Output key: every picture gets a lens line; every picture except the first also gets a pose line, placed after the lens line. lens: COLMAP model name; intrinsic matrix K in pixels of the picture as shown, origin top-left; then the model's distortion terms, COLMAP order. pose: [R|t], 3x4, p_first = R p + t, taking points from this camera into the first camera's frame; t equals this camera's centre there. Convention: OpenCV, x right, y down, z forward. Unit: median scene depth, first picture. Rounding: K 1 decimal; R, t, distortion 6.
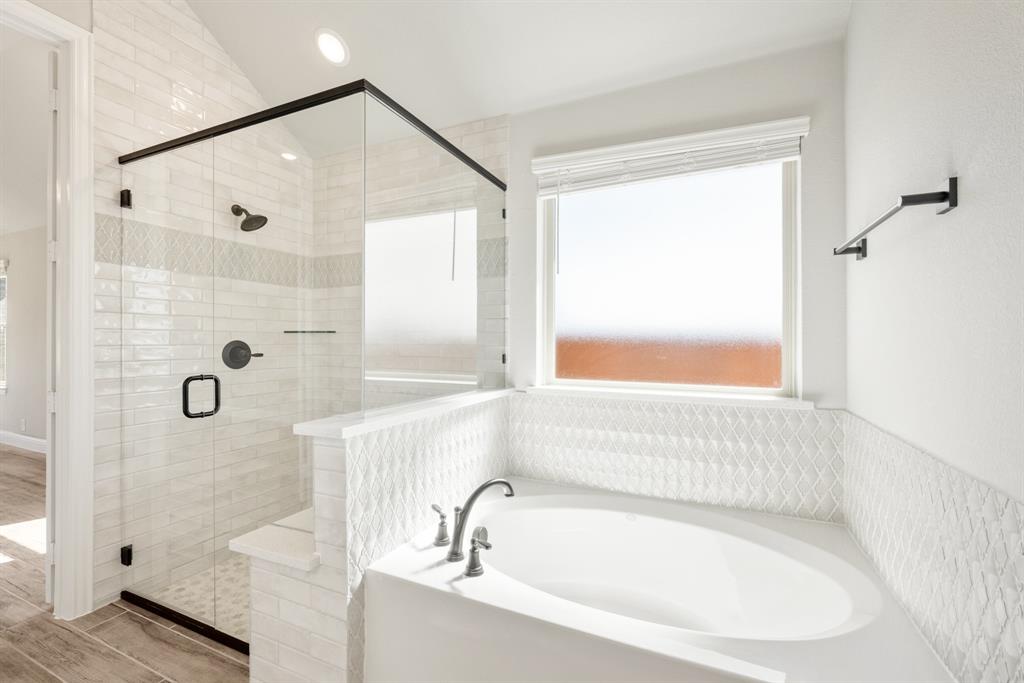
lens RADIAL K [[433.9, 0, 512.1], [0, 433.9, 339.5], [0, 0, 1]] dist [-0.001542, -0.000320]
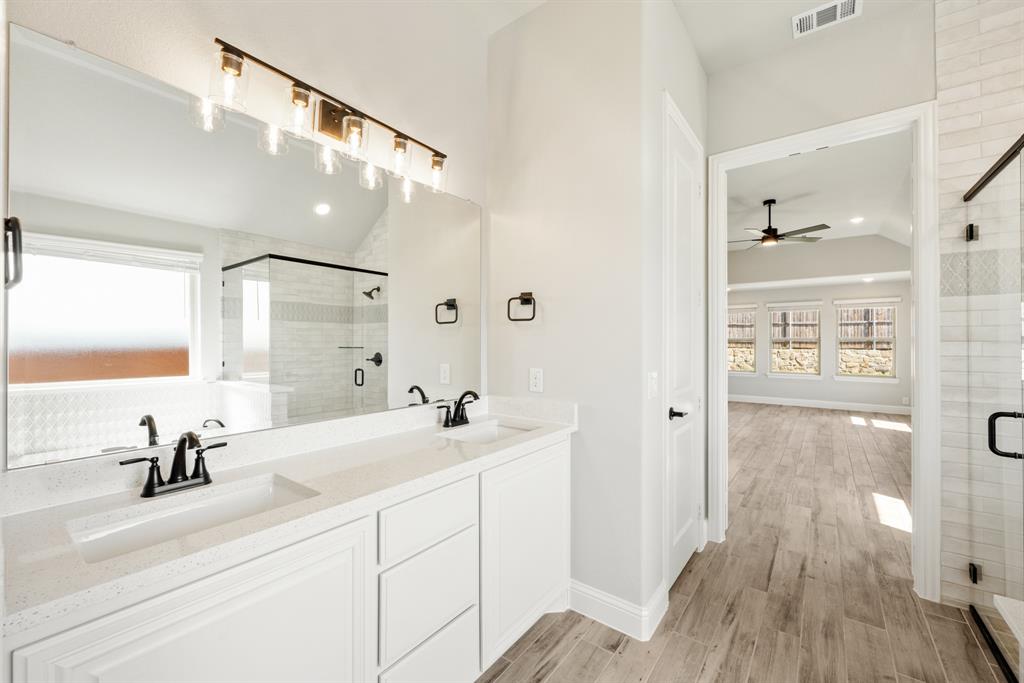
lens RADIAL K [[419.2, 0, 516.1], [0, 419.2, 338.3], [0, 0, 1]] dist [-0.002150, -0.001308]
pose [[-0.228466, -0.010375, -0.973497, 0.365693], [0.004448, 0.999922, -0.011701, -0.064860], [0.973542, -0.007003, -0.228402, 0.162426]]
